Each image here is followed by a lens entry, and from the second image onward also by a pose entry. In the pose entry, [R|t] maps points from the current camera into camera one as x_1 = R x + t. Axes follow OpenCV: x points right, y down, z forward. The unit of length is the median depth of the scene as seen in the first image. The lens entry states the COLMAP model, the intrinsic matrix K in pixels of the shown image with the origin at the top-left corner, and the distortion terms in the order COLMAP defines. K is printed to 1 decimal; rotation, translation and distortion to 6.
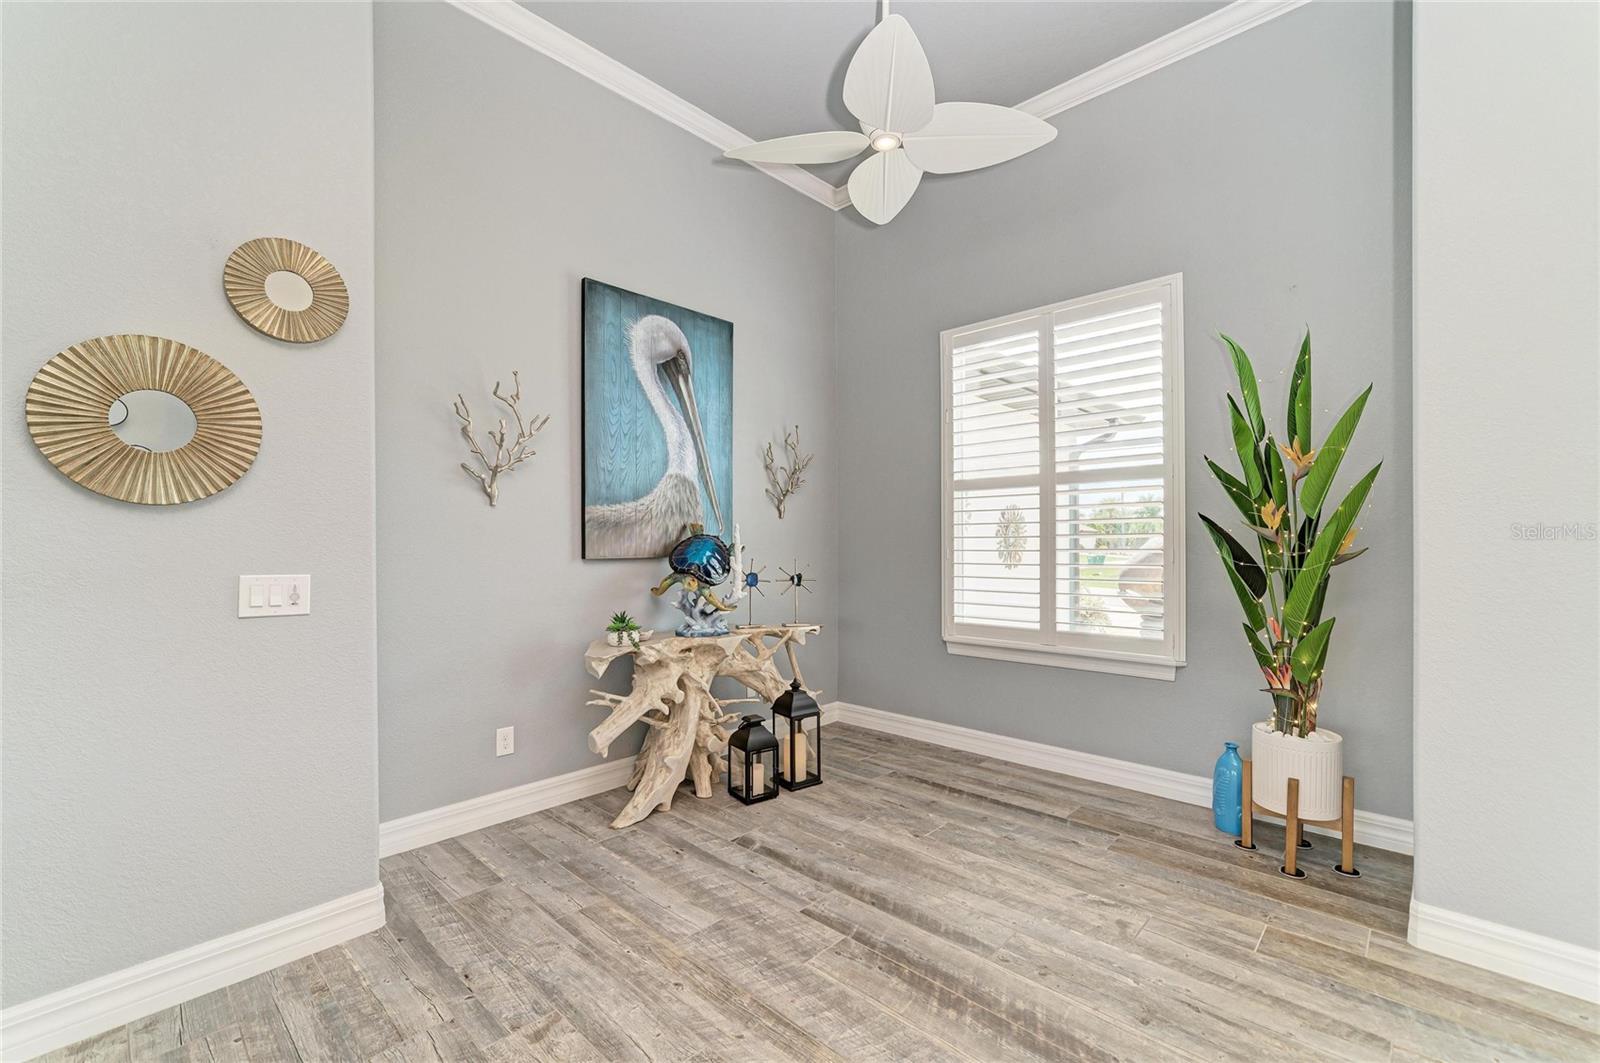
lens RADIAL K [[680.0, 0, 801.4], [0, 680.0, 536.2], [0, 0, 1]] dist [-0.004022, 0.000972]
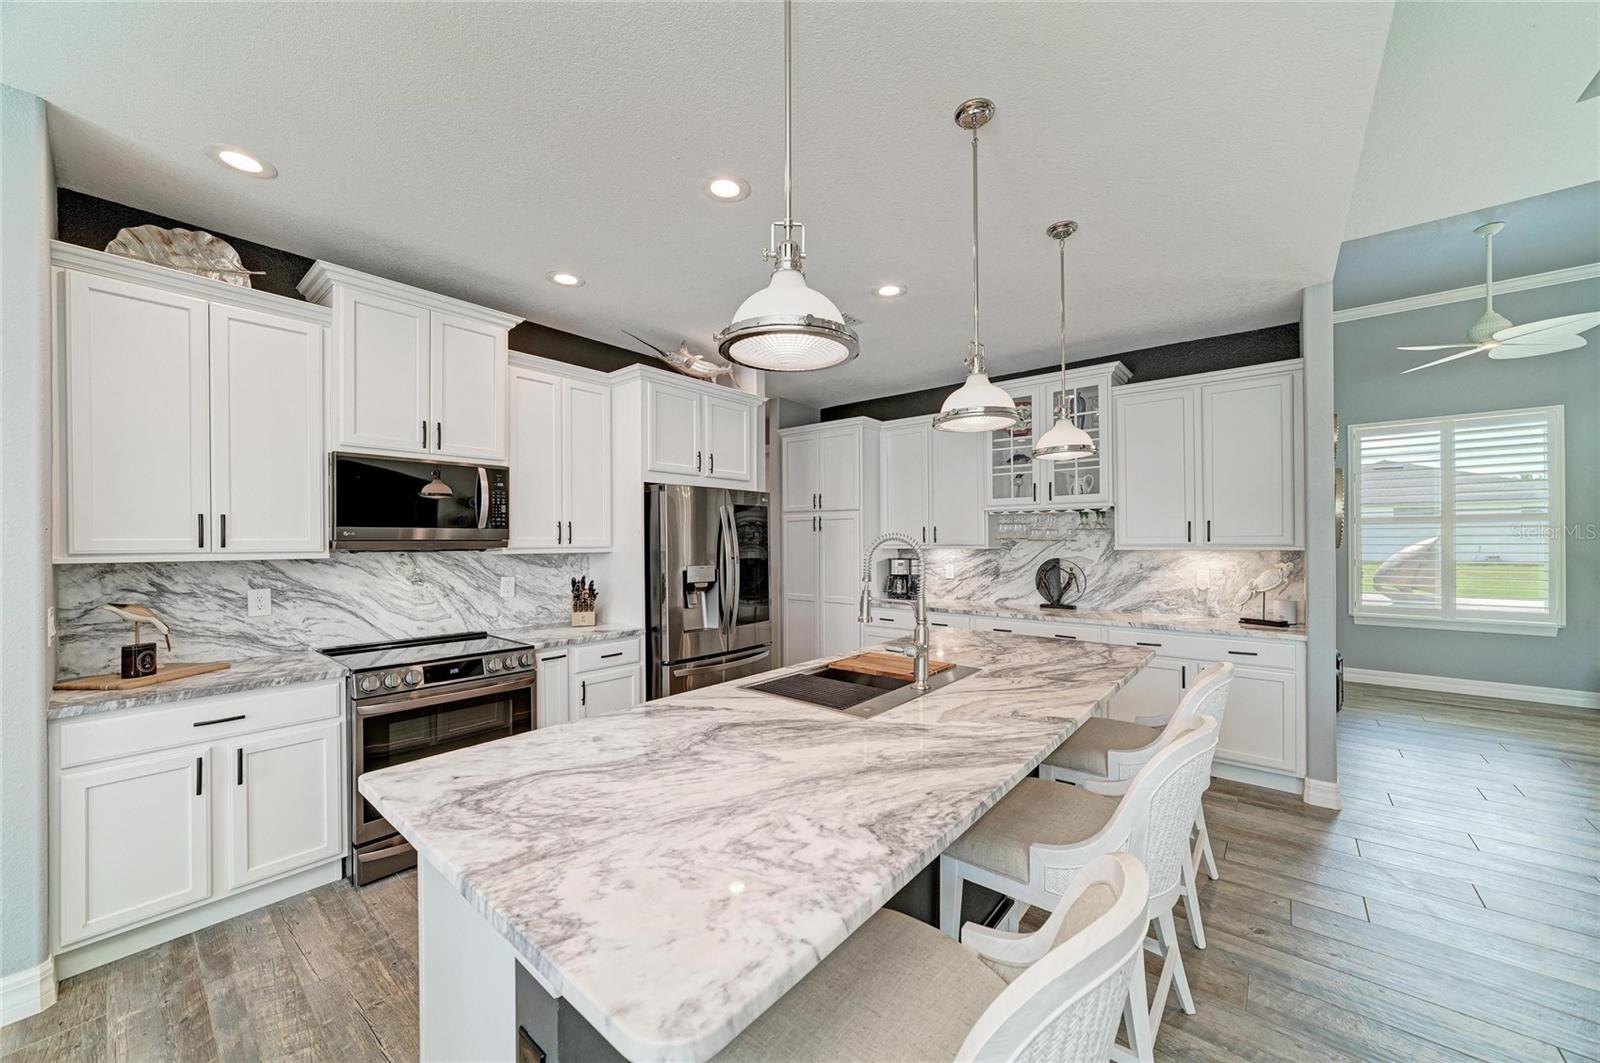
lens RADIAL K [[586.2, 0, 812.1], [0, 586.2, 539.8], [0, 0, 1]] dist [-0.015403, 0.004202]
pose [[0.997788, 0.000987, 0.066468, -1.393997], [-0.001401, 0.999980, 0.006180, -0.042268], [-0.066461, -0.006260, 0.997769, -0.341510]]
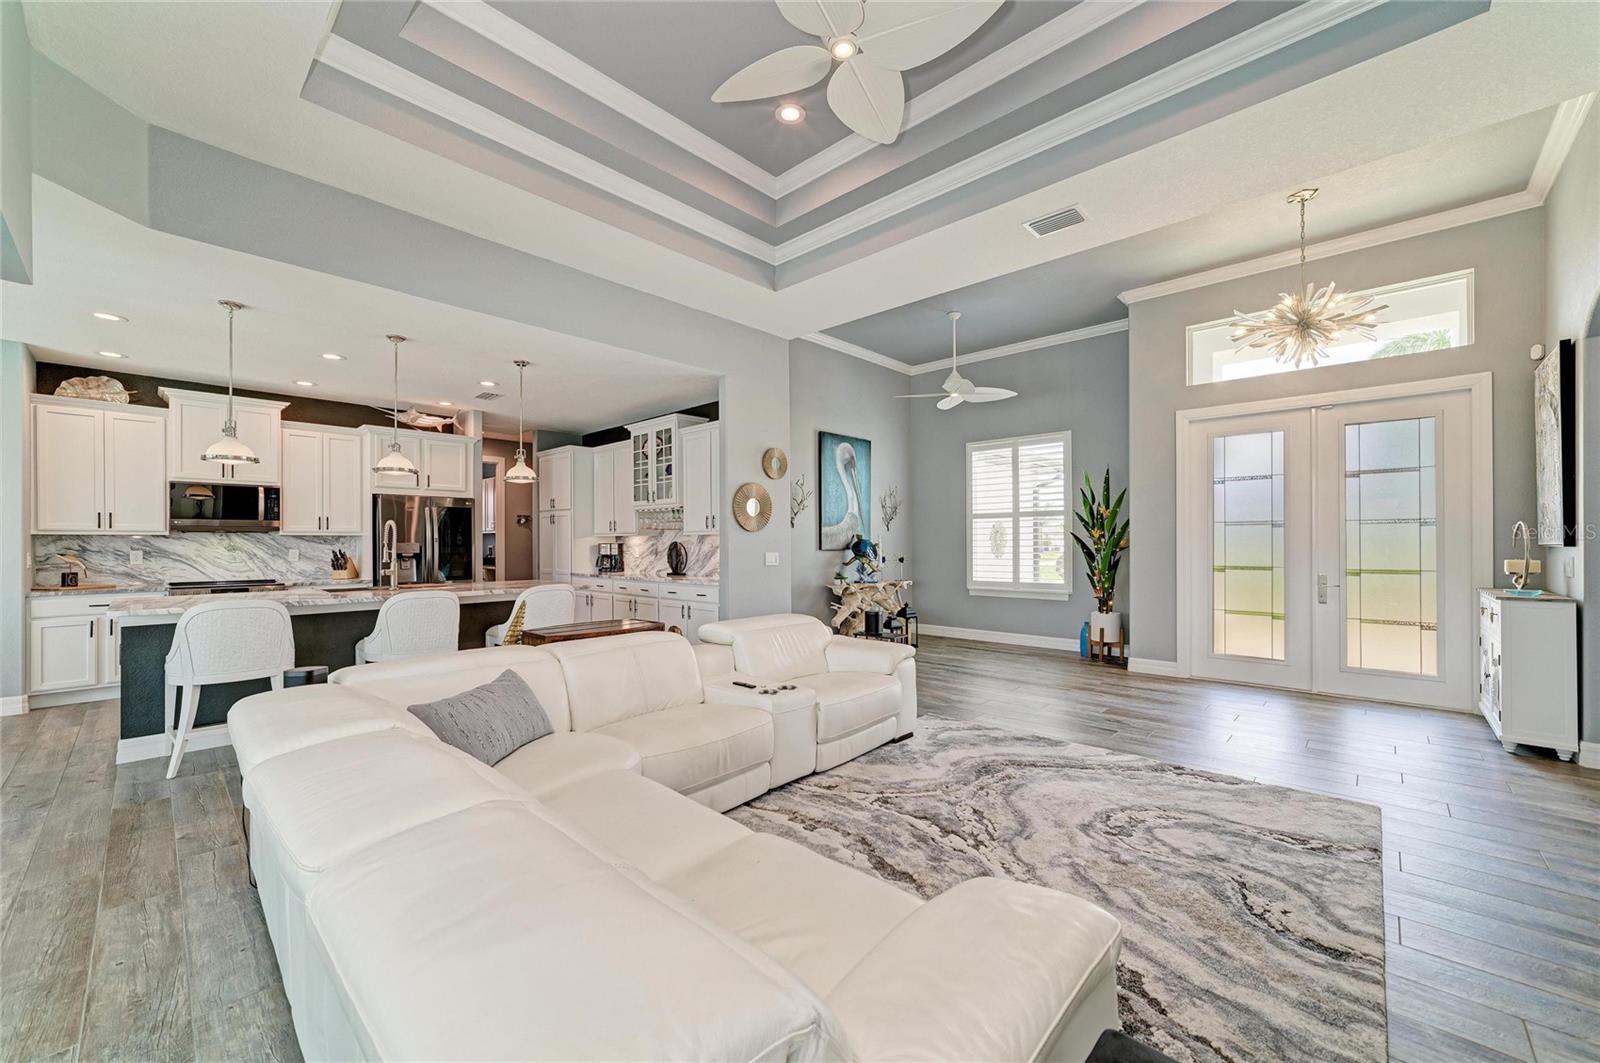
lens RADIAL K [[623.0, 0, 808.7], [0, 623.0, 541.2], [0, 0, 1]] dist [-0.012176, 0.004531]
pose [[0.999951, 0.000464, 0.009903, -0.369798], [-0.000502, 0.999992, 0.003873, -0.004421], [-0.009901, -0.003878, 0.999943, -1.129510]]
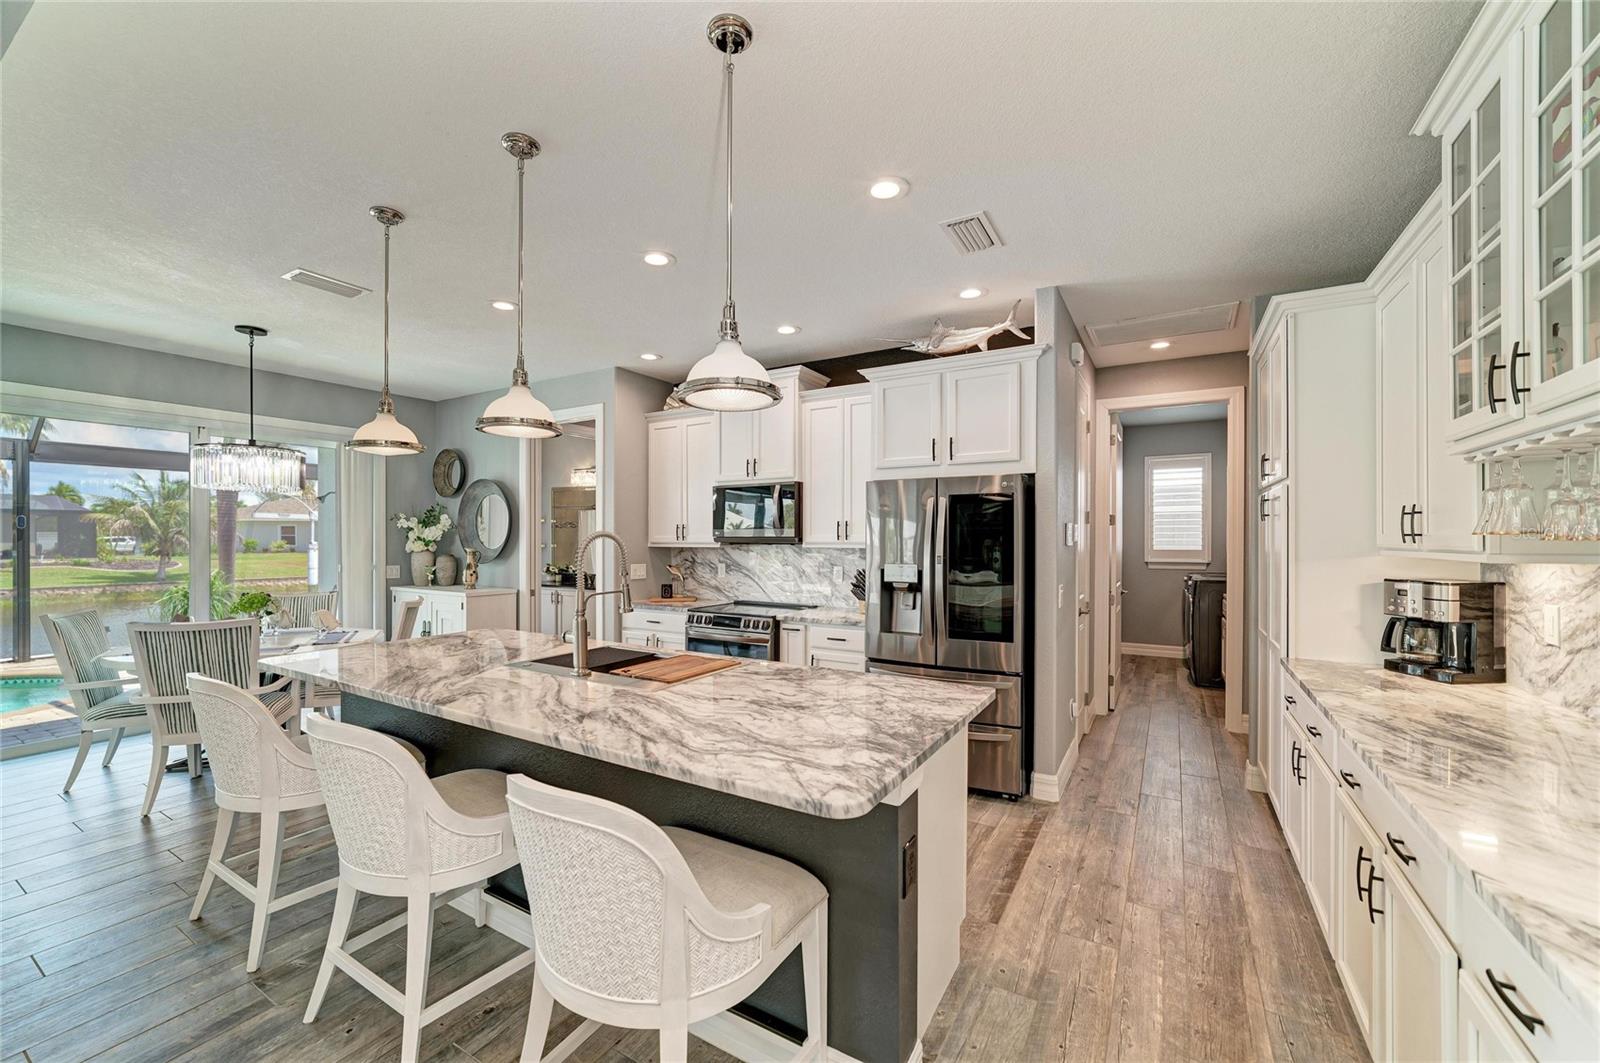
lens RADIAL K [[623.0, 0, 800.5], [0, 623.0, 541.8], [0, 0, 1]] dist [-0.012176, 0.004531]
pose [[0.212348, 0.007690, -0.977164, -0.564221], [0.003748, 0.999955, 0.008684, -0.036672], [0.977187, -0.005507, 0.212310, 0.314011]]
